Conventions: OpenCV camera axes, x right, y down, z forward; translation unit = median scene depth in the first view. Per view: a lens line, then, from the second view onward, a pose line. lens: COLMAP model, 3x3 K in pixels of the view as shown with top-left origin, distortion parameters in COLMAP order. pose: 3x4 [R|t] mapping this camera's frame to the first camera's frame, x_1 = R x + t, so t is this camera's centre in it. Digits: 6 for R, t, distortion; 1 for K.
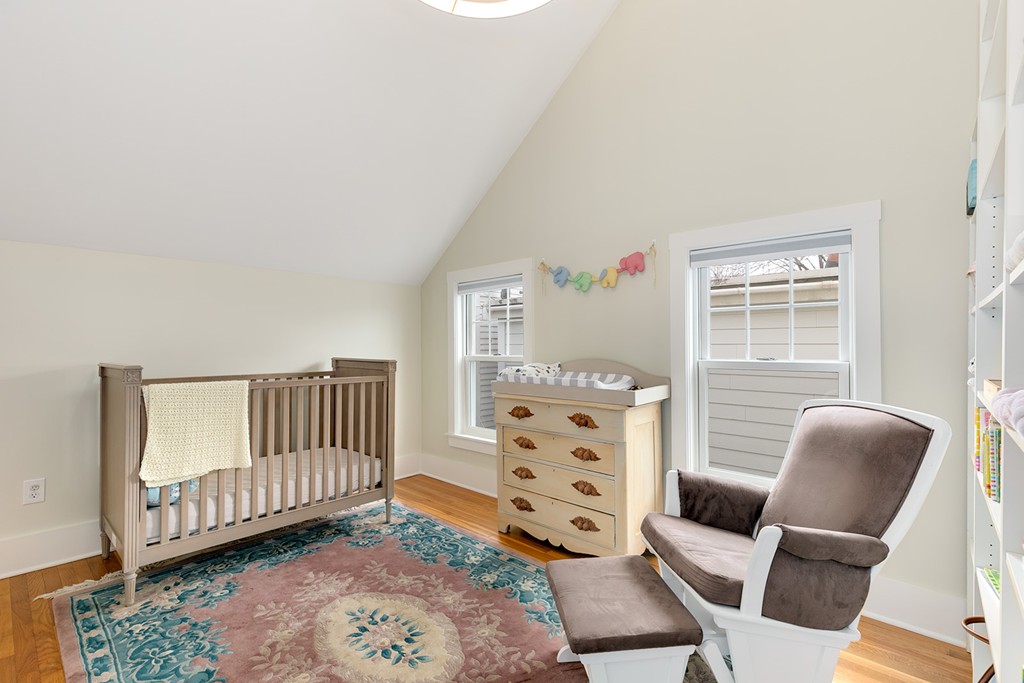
lens RADIAL K [[468.0, 0, 513.5], [0, 468.0, 339.0], [0, 0, 1]] dist [0.001386, -0.000588]
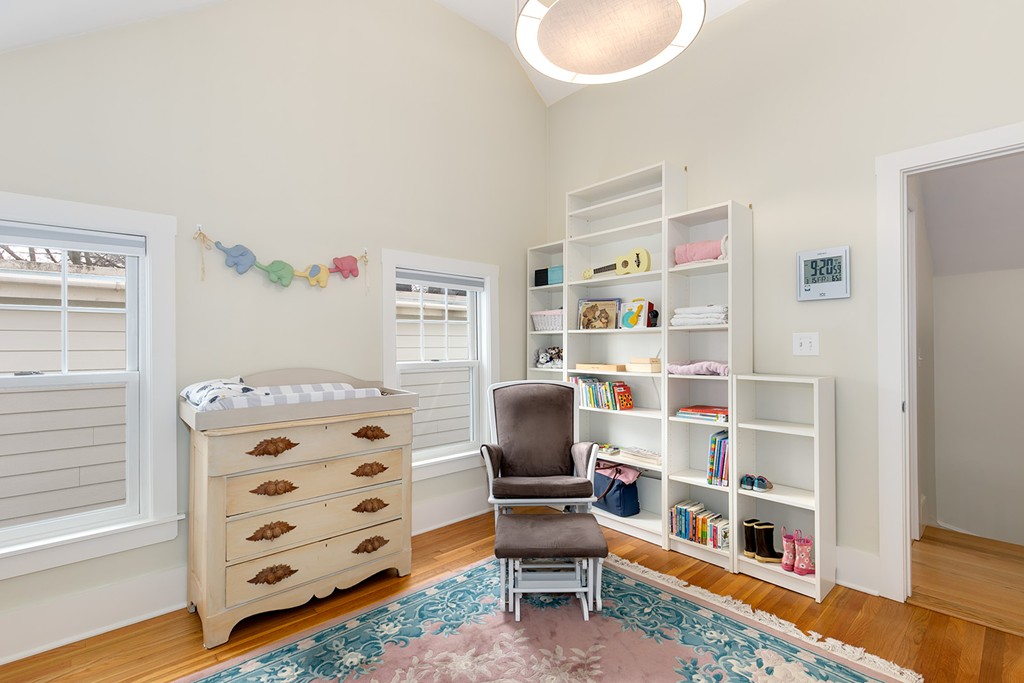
lens RADIAL K [[468.0, 0, 514.2], [0, 468.0, 345.0], [0, 0, 1]] dist [0.001386, -0.000588]
pose [[0.074353, 0.004070, 0.997224, -0.680698], [-0.003494, 0.999987, -0.003821, 0.002961], [-0.997226, -0.003200, 0.074366, 0.588455]]
